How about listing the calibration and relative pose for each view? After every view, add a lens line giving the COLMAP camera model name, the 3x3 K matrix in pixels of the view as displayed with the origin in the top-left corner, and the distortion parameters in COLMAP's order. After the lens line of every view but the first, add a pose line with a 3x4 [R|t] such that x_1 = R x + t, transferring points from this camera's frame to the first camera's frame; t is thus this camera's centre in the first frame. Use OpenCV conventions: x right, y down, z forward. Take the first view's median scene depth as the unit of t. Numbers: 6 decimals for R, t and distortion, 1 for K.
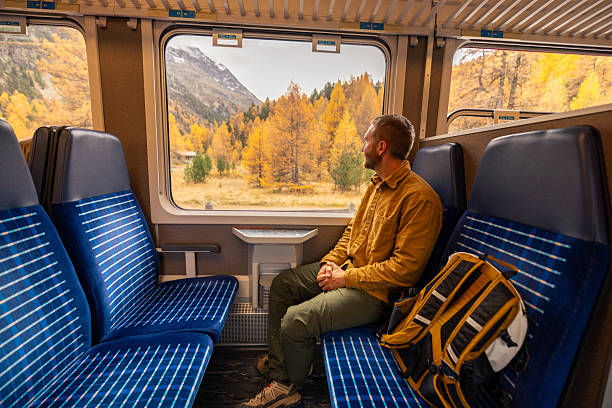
lens RADIAL K [[260.3, 0, 302.5], [0, 260.3, 199.0], [0, 0, 1]] dist [0.001186, 0.000393]
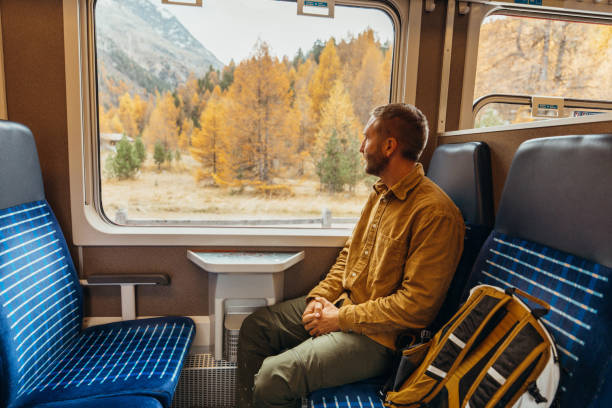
lens RADIAL K [[368.6, 0, 301.7], [0, 368.6, 198.4], [0, 0, 1]] dist [0.007886, -0.005712]
pose [[0.998513, 0.003300, 0.054415, -0.005334], [-0.002733, 0.999941, -0.010489, -0.028845], [-0.054446, 0.010325, 0.998463, -0.060173]]
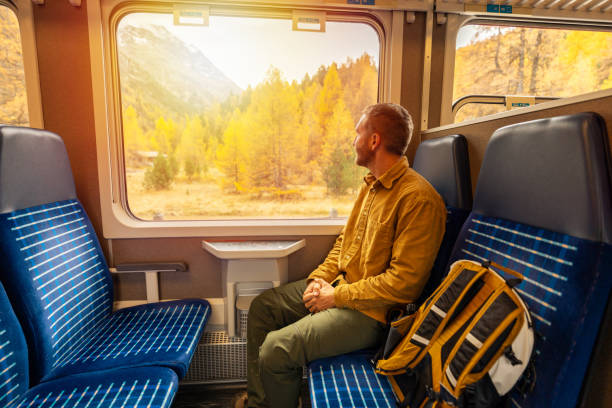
lens RADIAL K [[315.9, 0, 304.1], [0, 315.9, 201.8], [0, 0, 1]] dist [0.000458, -0.000540]
pose [[0.999342, -0.024443, 0.026811, 0.036217], [0.024819, 0.999597, -0.013784, 0.007727], [-0.026464, 0.014440, 0.999545, -0.024849]]
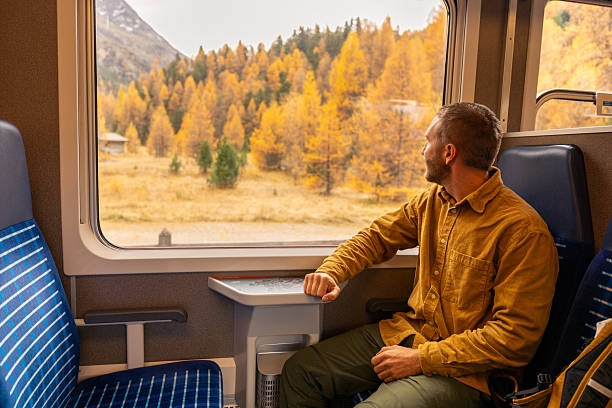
lens RADIAL K [[417.8, 0, 309.2], [0, 417.8, 197.4], [0, 0, 1]] dist [-0.007532, 0.002033]
pose [[0.990188, -0.006469, 0.139594, -0.194598], [0.010379, 0.999573, -0.027304, -0.048294], [-0.139358, 0.028485, 0.989832, 0.030474]]
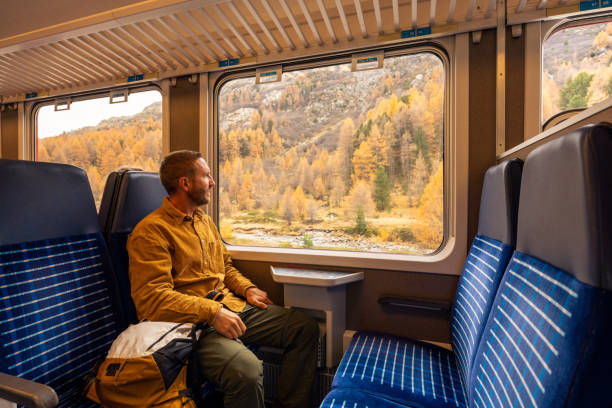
lens RADIAL K [[315.9, 0, 307.5], [0, 315.9, 205.6], [0, 0, 1]] dist [0.000458, -0.000540]
pose [[0.924274, -0.020739, -0.381166, 0.327356], [-0.026064, 0.992764, -0.117217, 0.030455], [0.380839, 0.118275, 0.917046, -0.018308]]
